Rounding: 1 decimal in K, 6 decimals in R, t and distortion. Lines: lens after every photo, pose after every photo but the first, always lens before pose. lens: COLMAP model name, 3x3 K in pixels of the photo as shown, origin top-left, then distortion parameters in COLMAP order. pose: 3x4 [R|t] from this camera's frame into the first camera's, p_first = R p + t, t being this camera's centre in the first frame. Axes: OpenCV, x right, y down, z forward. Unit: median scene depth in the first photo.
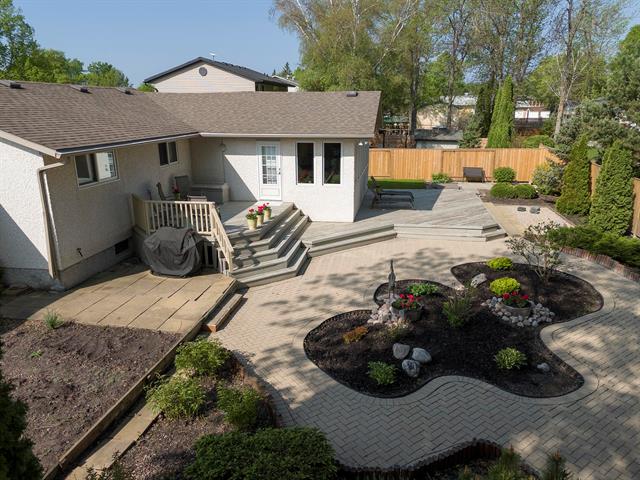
lens RADIAL K [[475.8, 0, 323.2], [0, 475.8, 251.2], [0, 0, 1]] dist [0.054452, -0.051568]
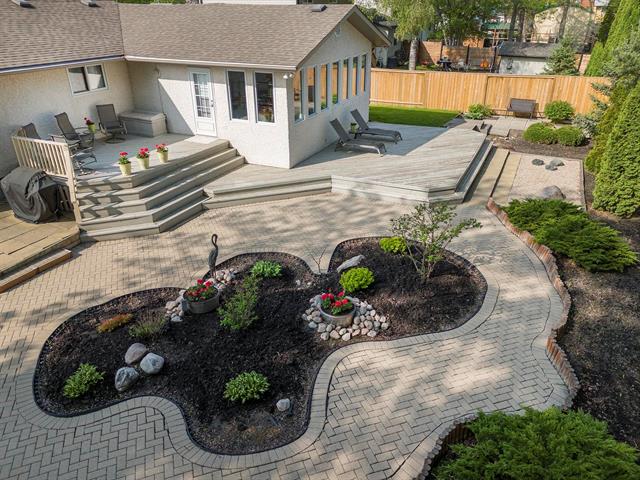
lens RADIAL K [[475.8, 0, 323.2], [0, 475.8, 251.2], [0, 0, 1]] dist [0.054452, -0.051568]
pose [[0.963583, 0.121701, -0.238111, 0.355911], [-0.077482, 0.979304, 0.186979, -0.082259], [0.255938, -0.161721, 0.953070, 0.162931]]
